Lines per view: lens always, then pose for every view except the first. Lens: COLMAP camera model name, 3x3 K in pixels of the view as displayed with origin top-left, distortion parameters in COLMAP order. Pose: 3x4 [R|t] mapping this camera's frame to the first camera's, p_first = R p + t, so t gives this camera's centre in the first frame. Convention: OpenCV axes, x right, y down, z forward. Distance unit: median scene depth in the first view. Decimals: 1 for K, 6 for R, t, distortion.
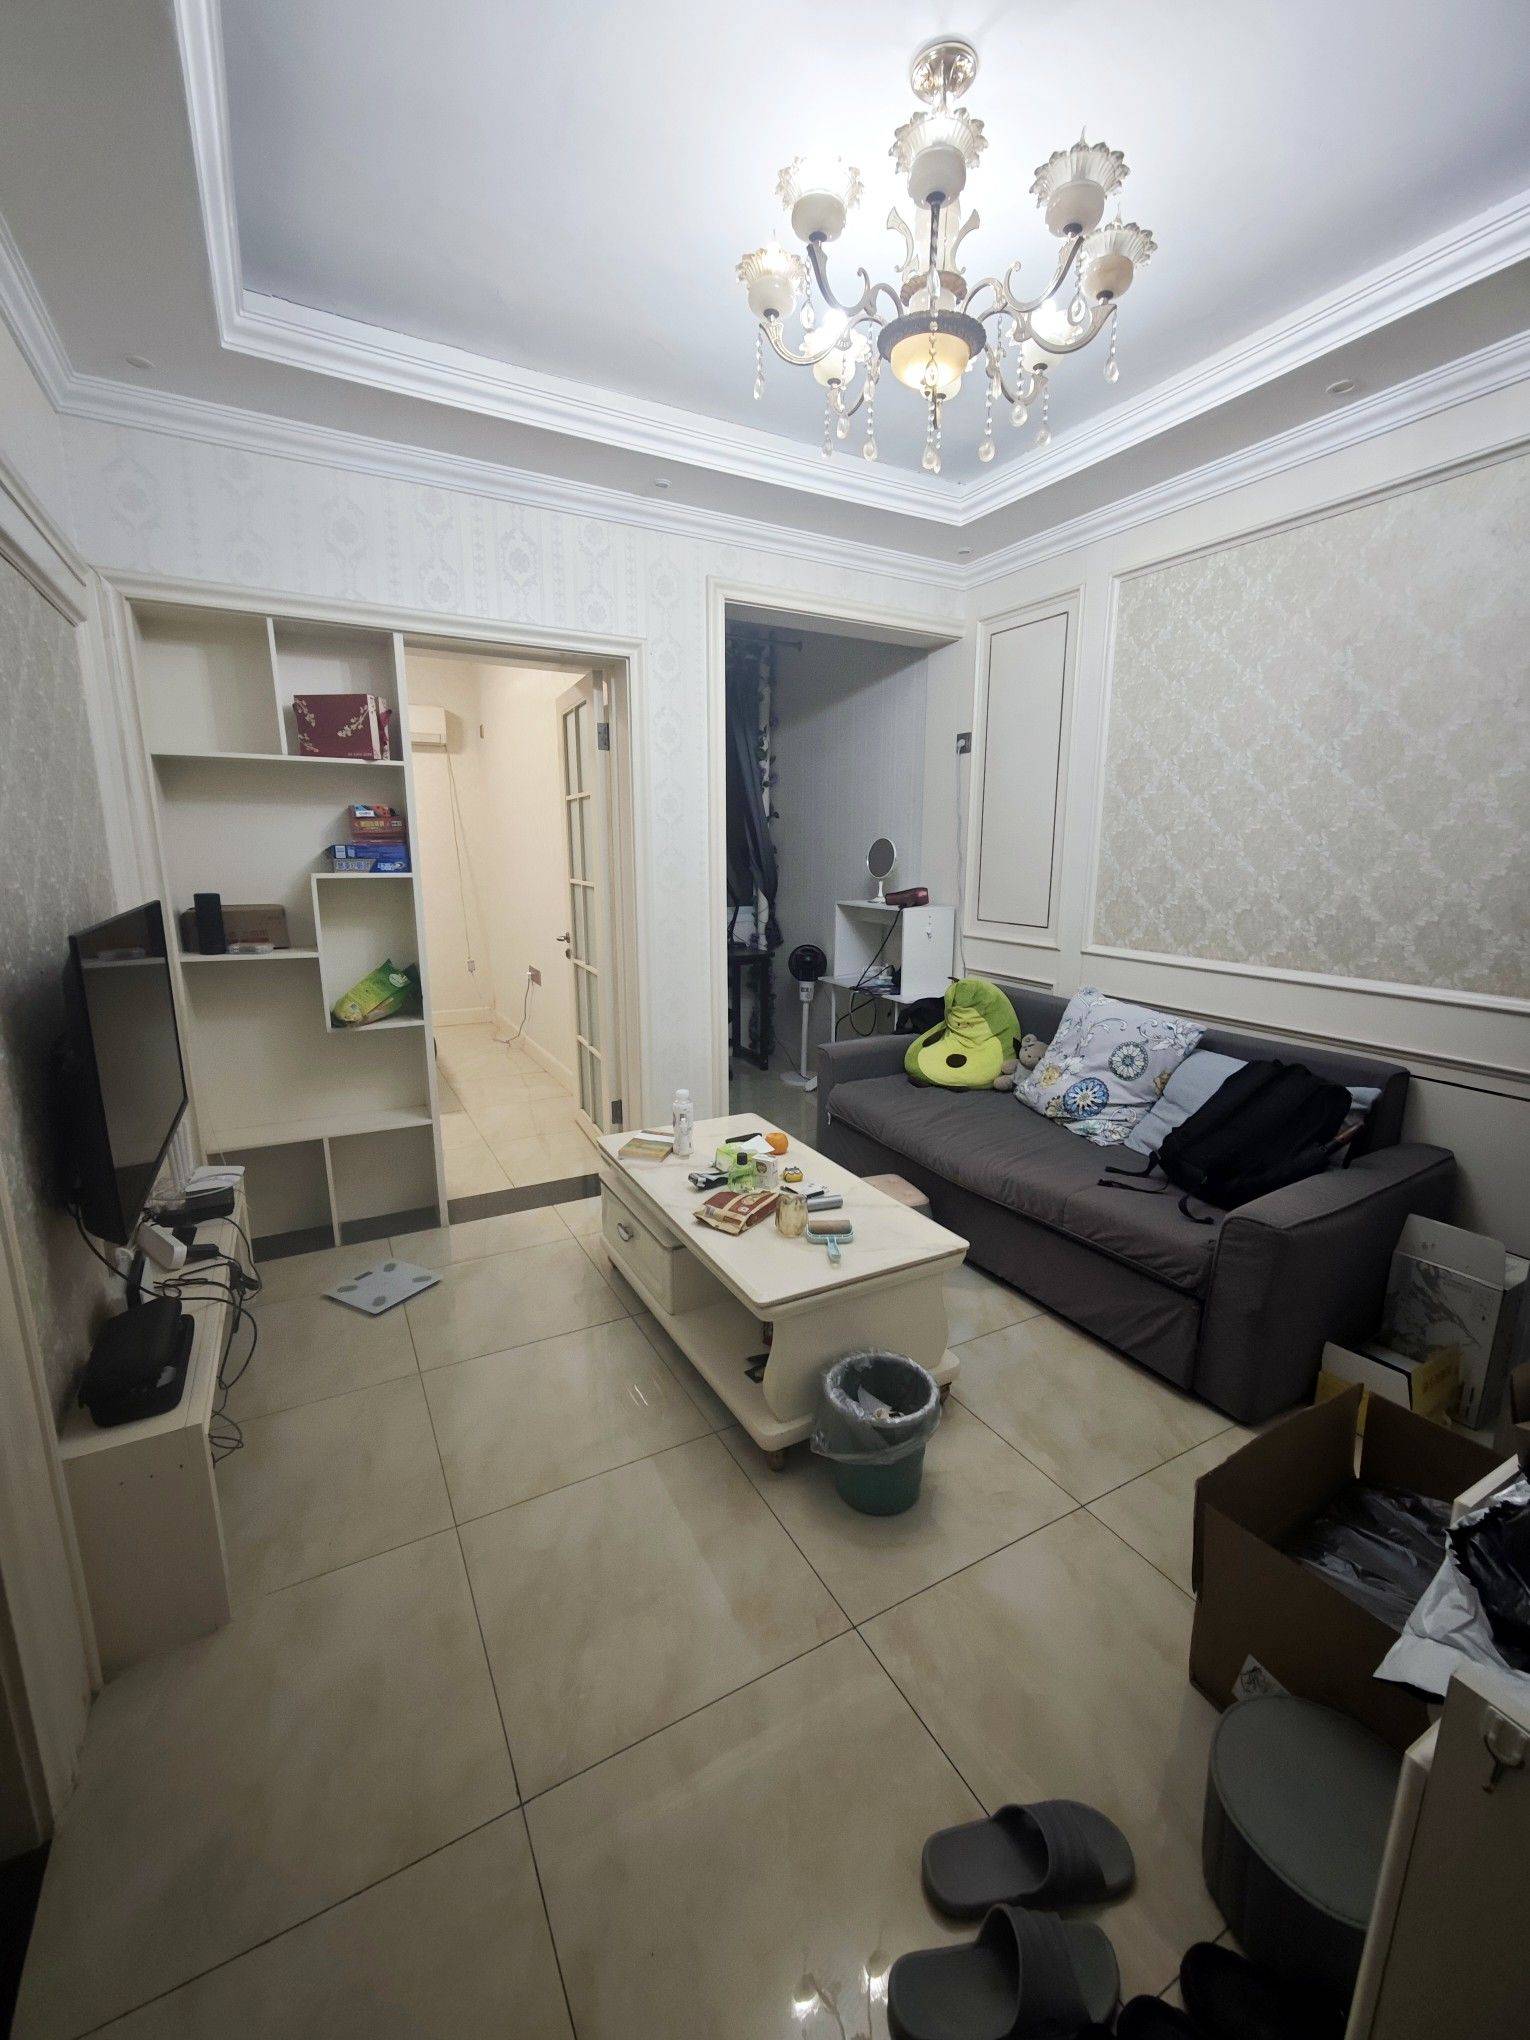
lens RADIAL K [[853.9, 0, 772.8], [0, 853.9, 1024.1], [0, 0, 1]] dist [-0.009065, 0.009191]
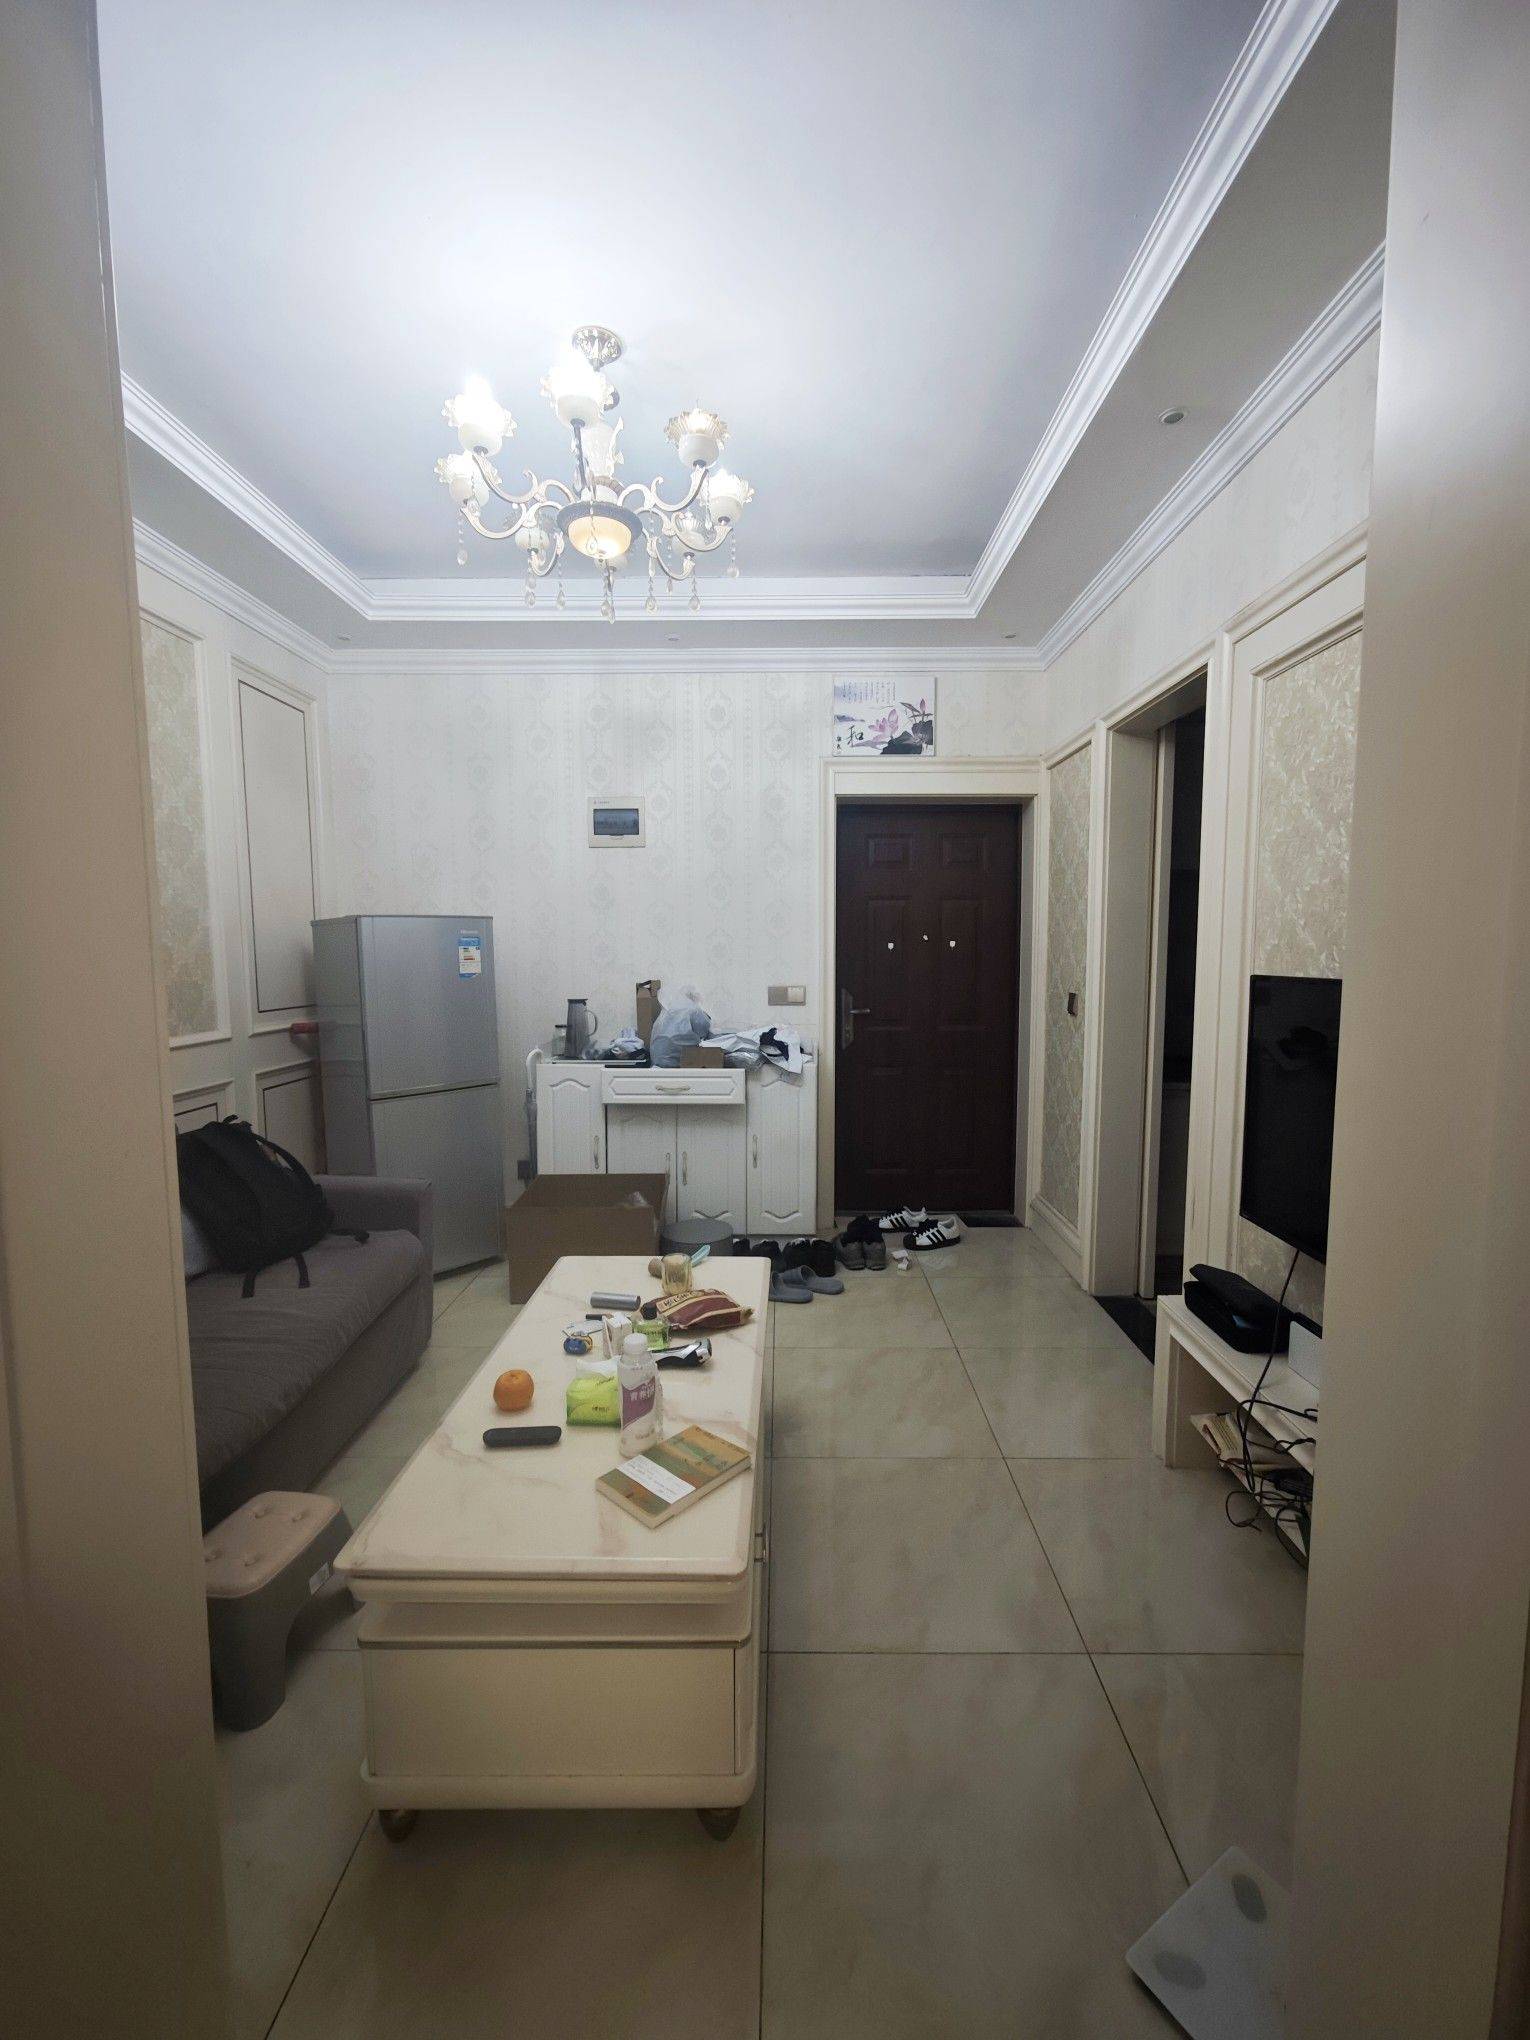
lens RADIAL K [[853.9, 0, 772.8], [0, 853.9, 1024.1], [0, 0, 1]] dist [-0.009065, 0.009191]
pose [[0.870135, 0.043397, -0.490899, 0.609005], [-0.094283, 0.992375, -0.079391, 0.007808], [0.483711, 0.115365, 0.867591, 0.053721]]
